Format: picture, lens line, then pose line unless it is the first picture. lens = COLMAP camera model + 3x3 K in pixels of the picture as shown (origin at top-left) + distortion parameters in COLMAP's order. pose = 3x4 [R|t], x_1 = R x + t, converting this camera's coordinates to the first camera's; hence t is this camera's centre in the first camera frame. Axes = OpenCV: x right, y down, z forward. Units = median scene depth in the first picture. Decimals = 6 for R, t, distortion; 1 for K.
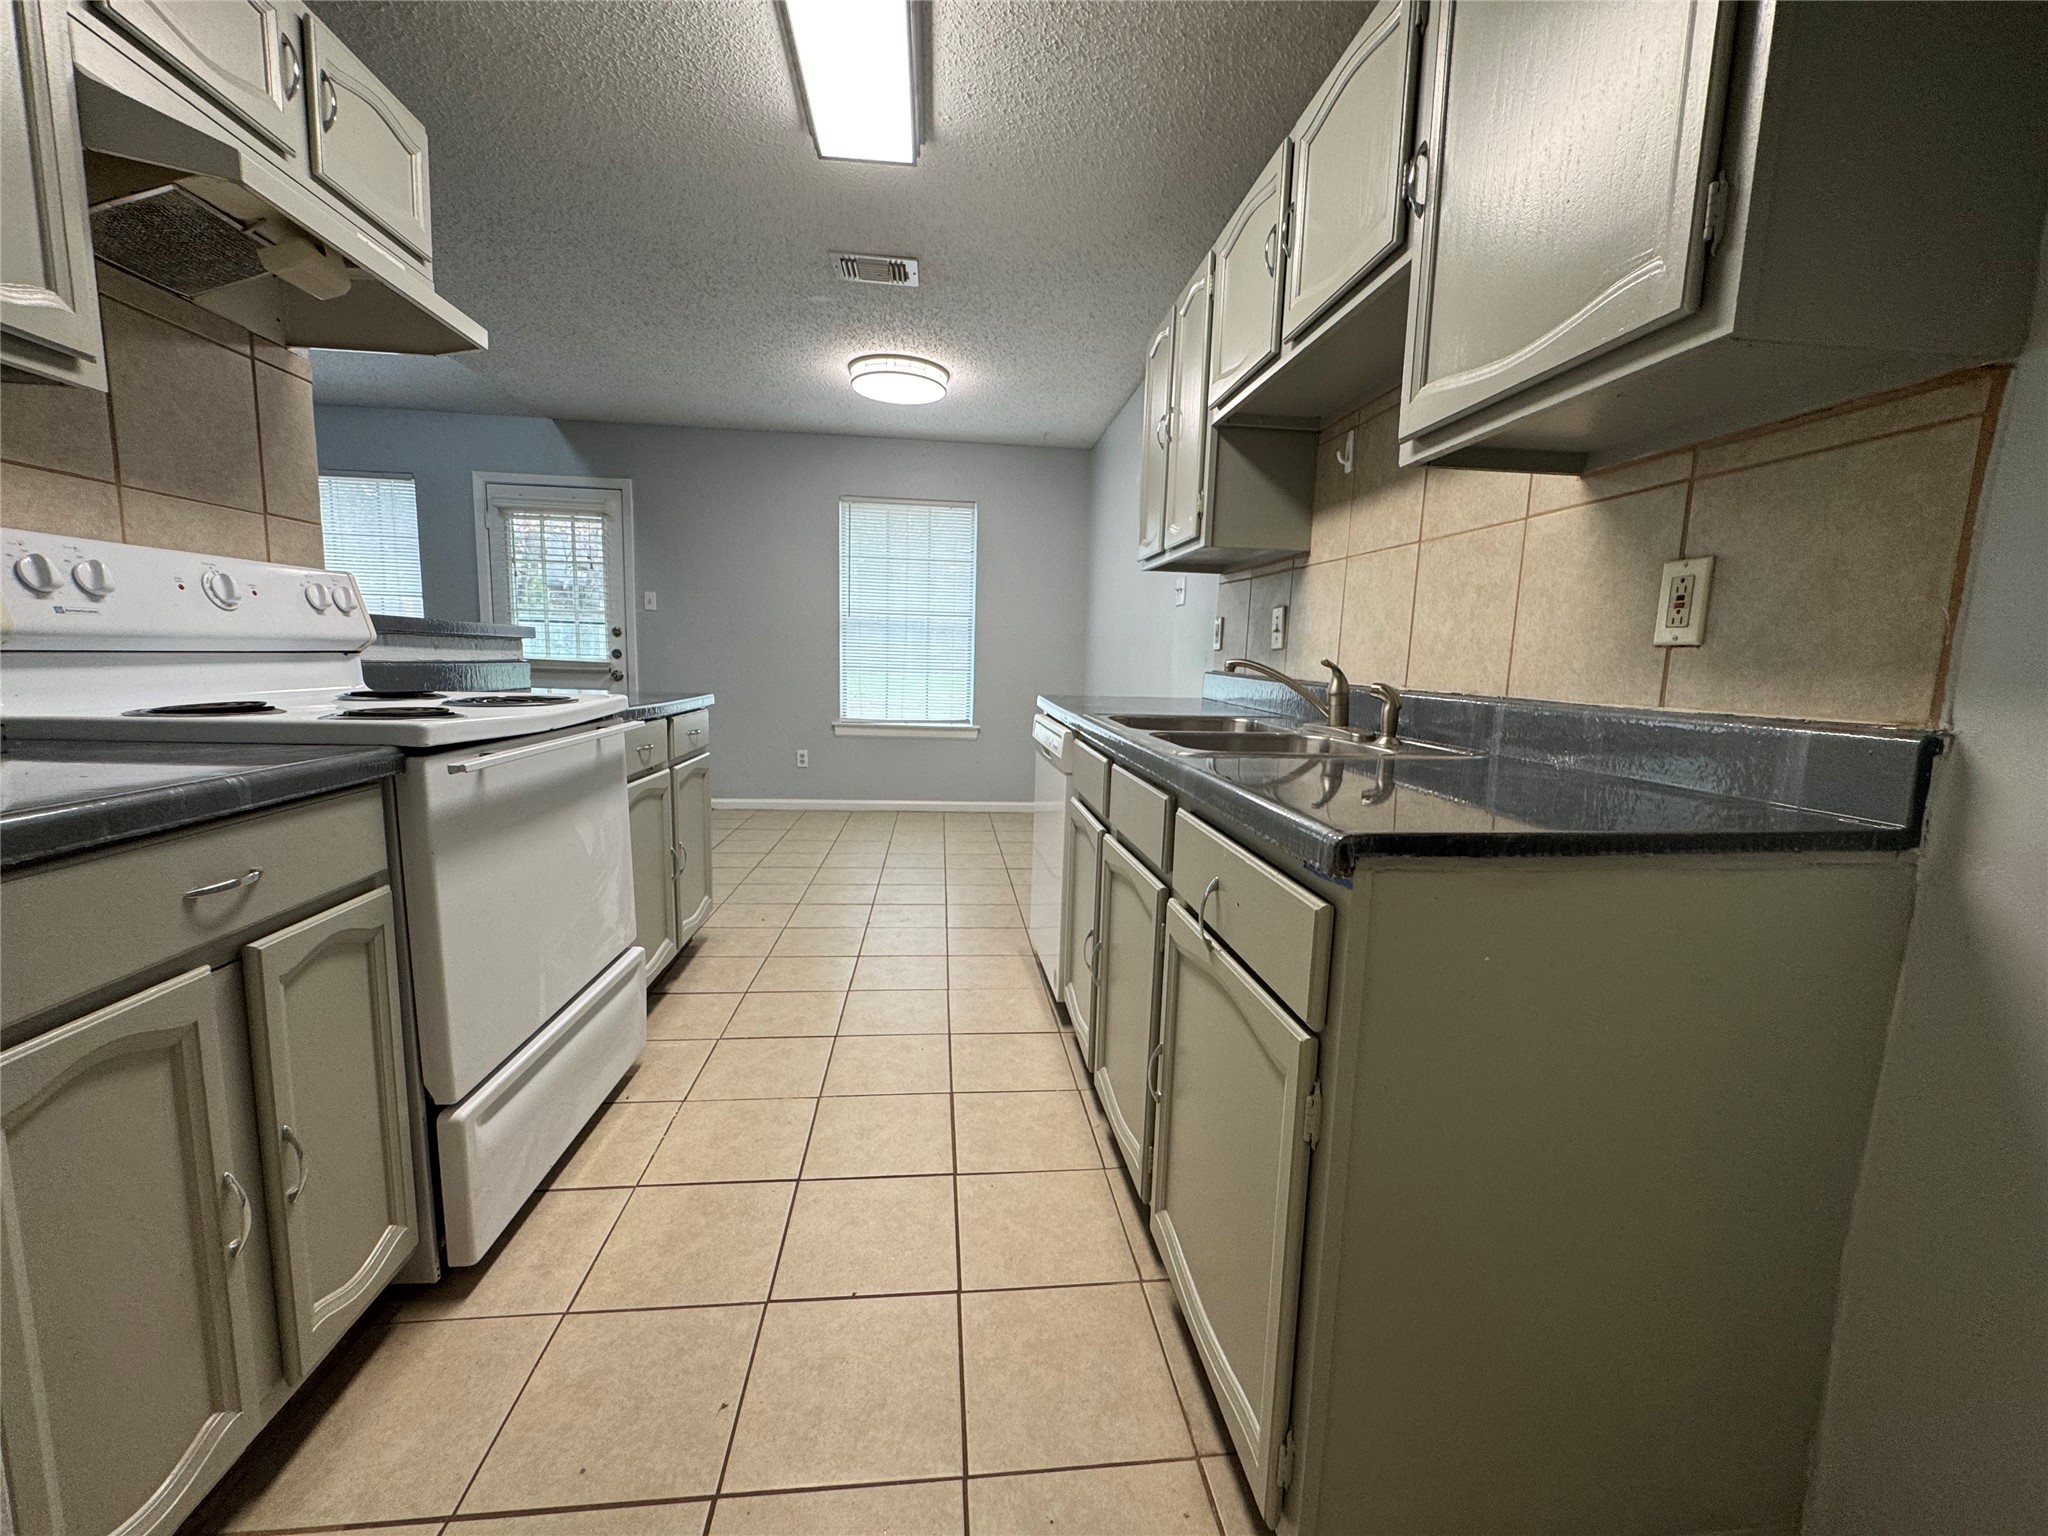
lens RADIAL K [[819.9, 0, 1023.2], [0, 819.9, 768.4], [0, 0, 1]] dist [-0.002374, 0.000039]
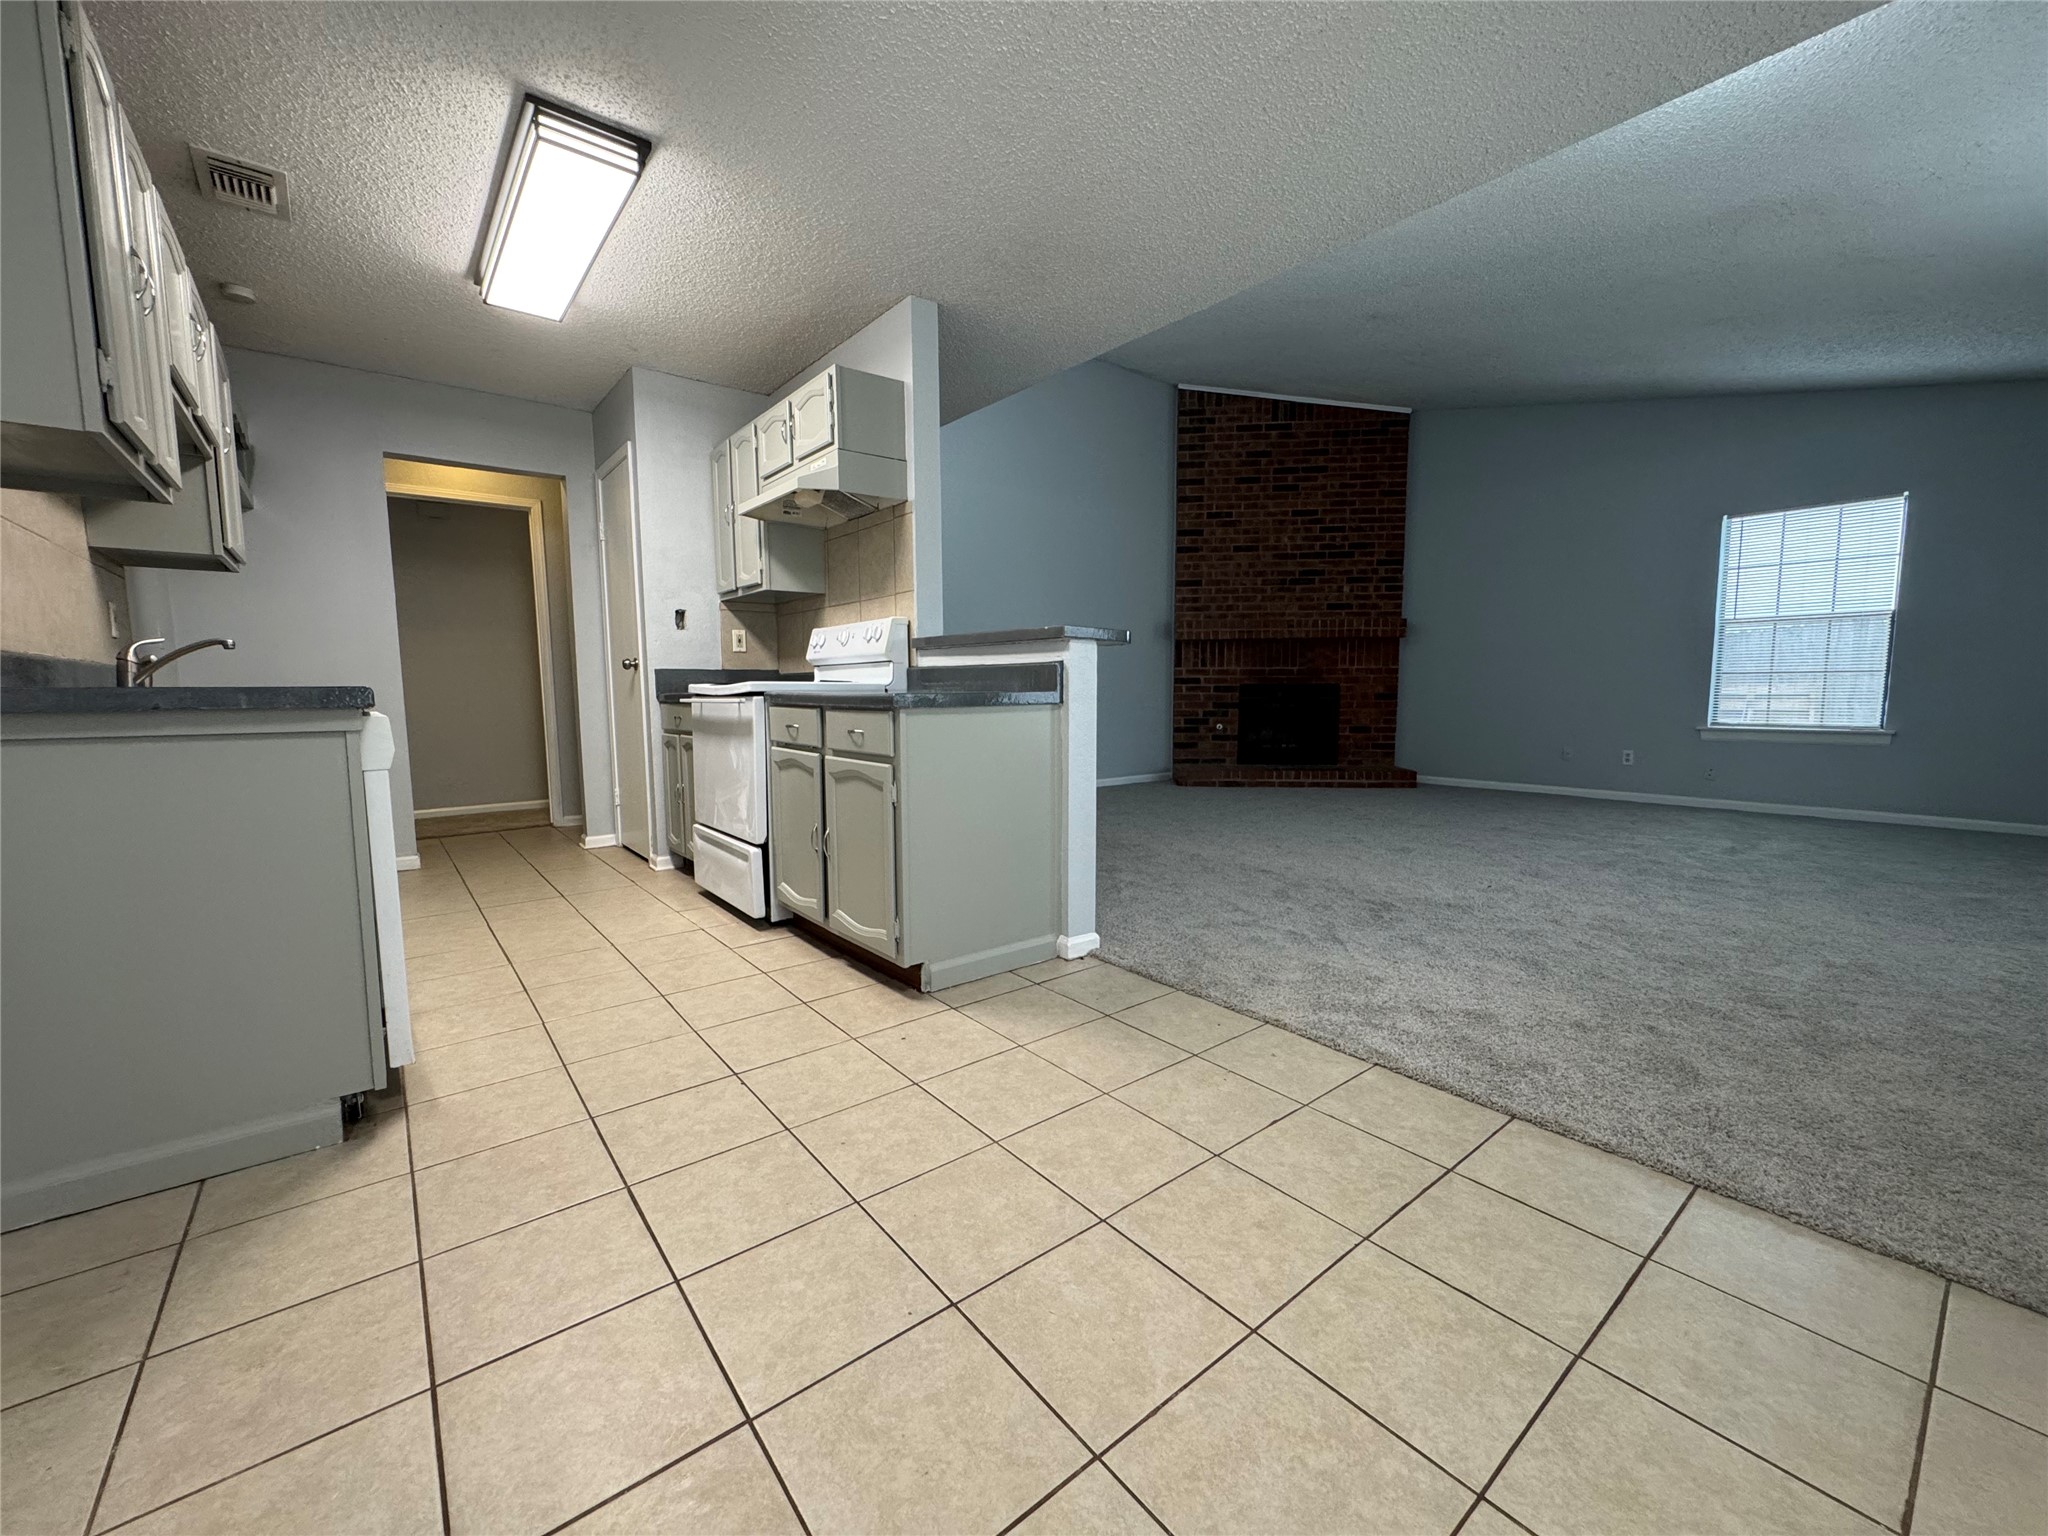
lens RADIAL K [[819.9, 0, 1023.2], [0, 819.9, 768.4], [0, 0, 1]] dist [-0.002374, 0.000039]
pose [[-0.839048, 0.031003, -0.543173, -0.066449], [-0.090322, 0.976583, 0.195263, -0.250138], [0.536507, 0.212896, -0.816600, 2.309905]]
